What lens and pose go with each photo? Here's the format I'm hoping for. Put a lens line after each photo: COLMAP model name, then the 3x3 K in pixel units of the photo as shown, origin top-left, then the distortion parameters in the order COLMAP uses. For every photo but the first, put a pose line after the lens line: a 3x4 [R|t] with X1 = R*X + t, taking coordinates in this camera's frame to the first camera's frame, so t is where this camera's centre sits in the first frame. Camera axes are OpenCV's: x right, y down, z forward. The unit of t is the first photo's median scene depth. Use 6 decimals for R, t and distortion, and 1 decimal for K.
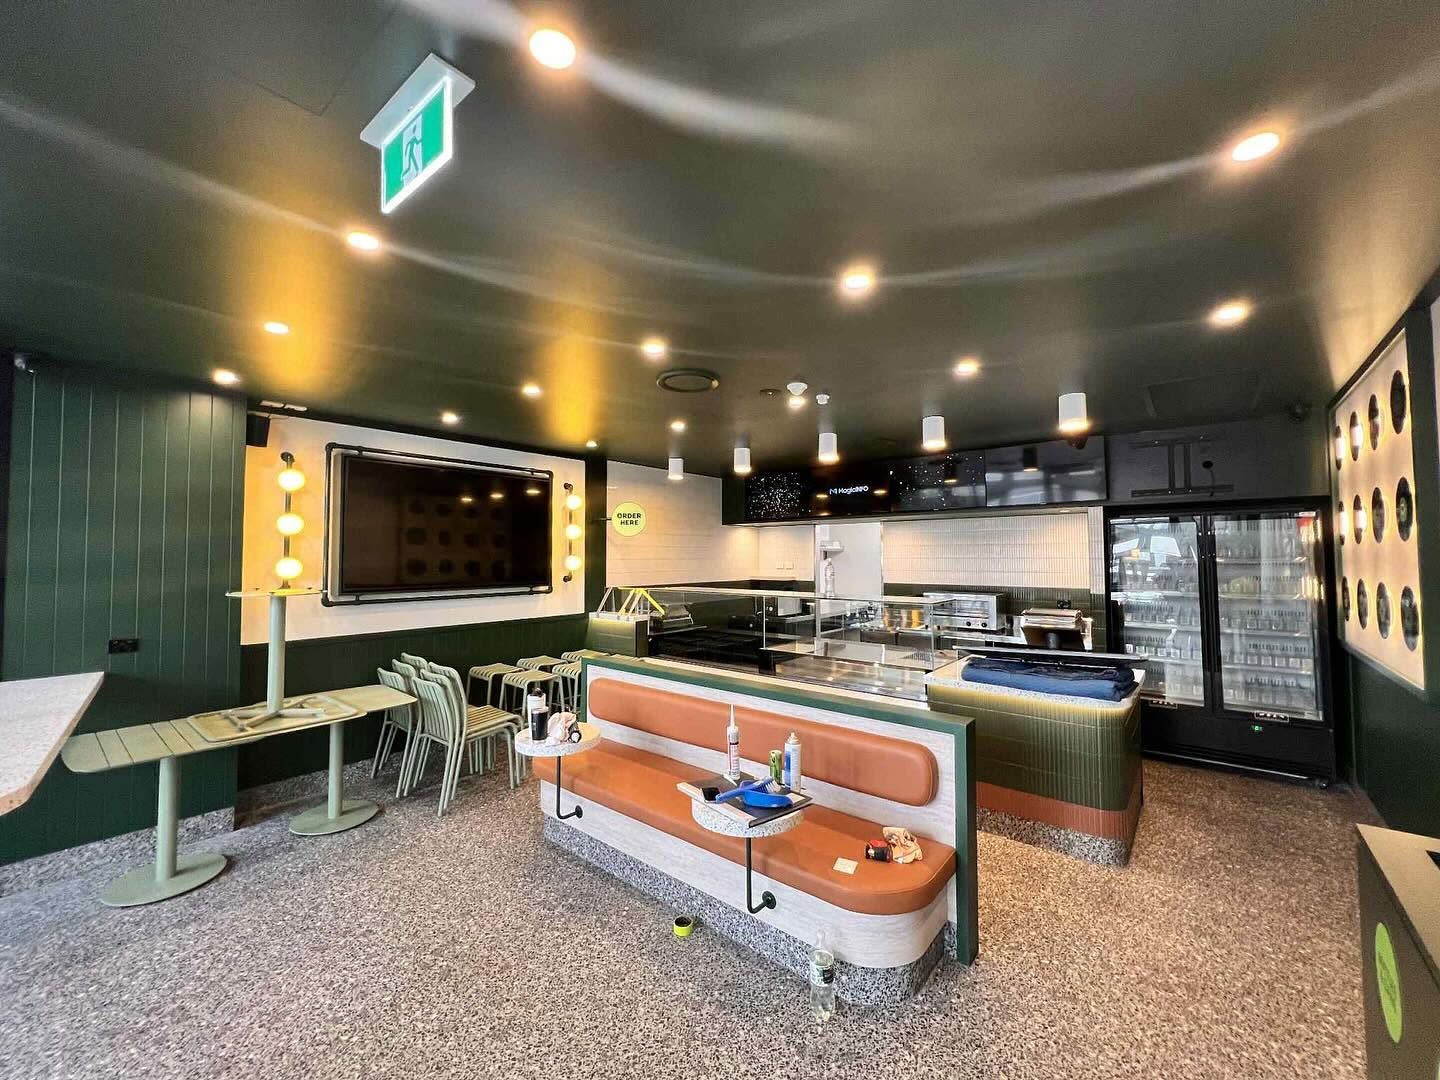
lens RADIAL K [[577.2, 0, 720.2], [0, 577.2, 554.1], [0, 0, 1]] dist [-0.011480, -0.000123]
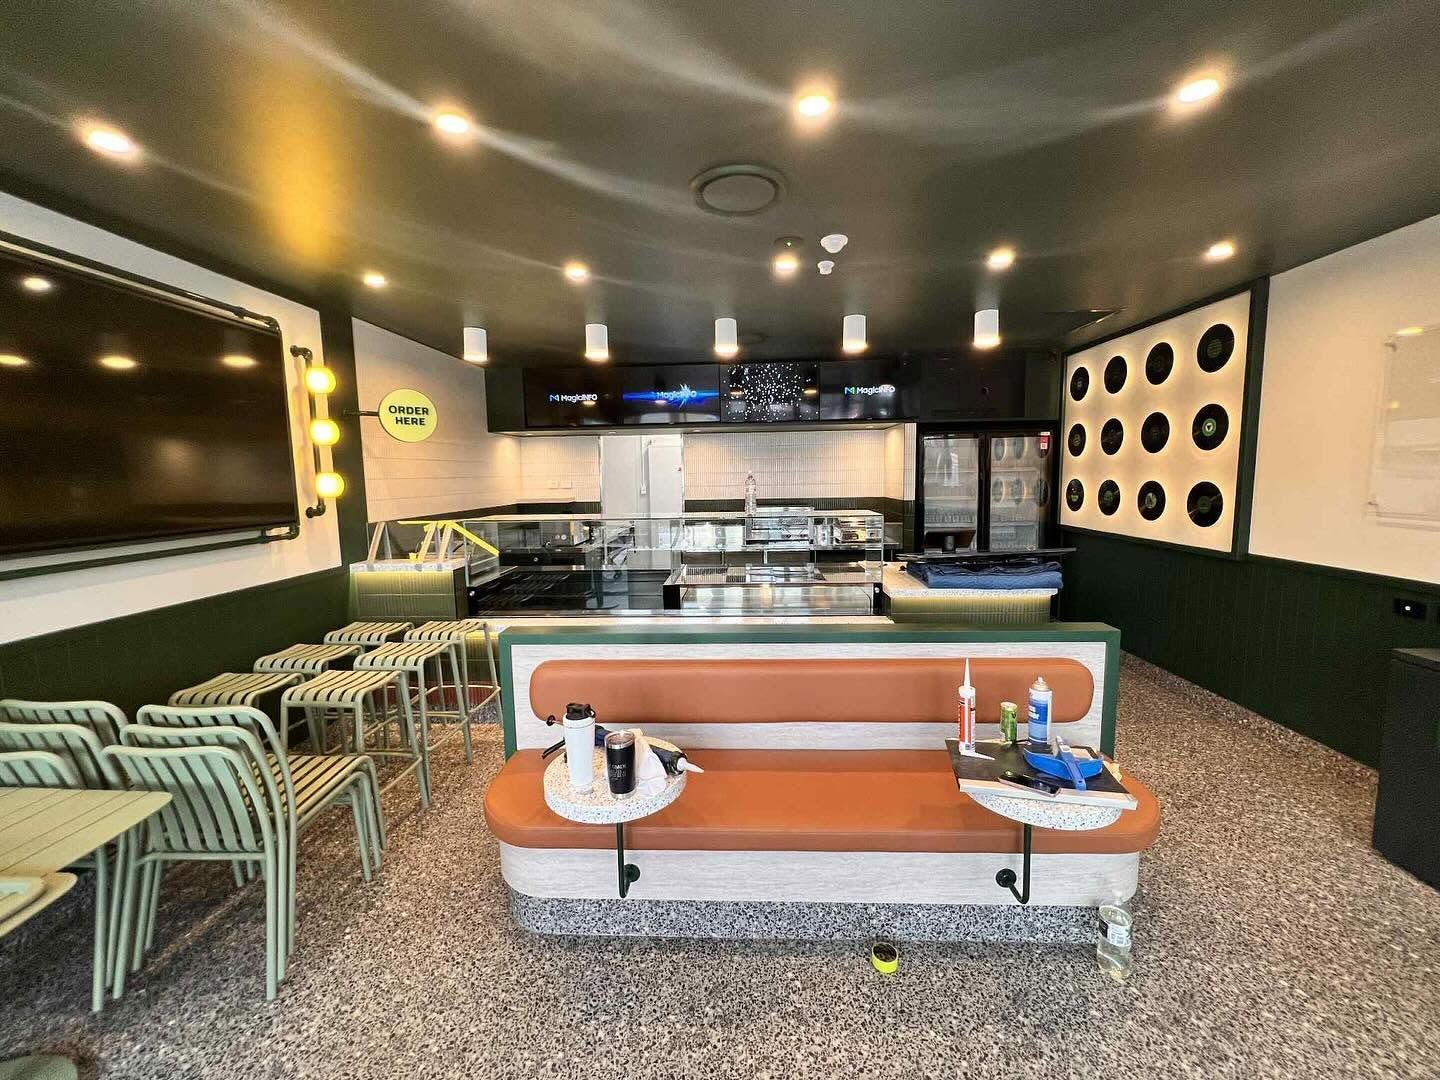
lens RADIAL K [[591.6, 0, 720.0], [0, 591.6, 540.0], [0, 0, 1]] dist [0.022280, -0.008813]
pose [[0.795403, -0.080342, 0.600733, -0.306985], [0.011689, 0.993024, 0.117331, 0.003939], [-0.605969, -0.086303, 0.790793, 0.258871]]
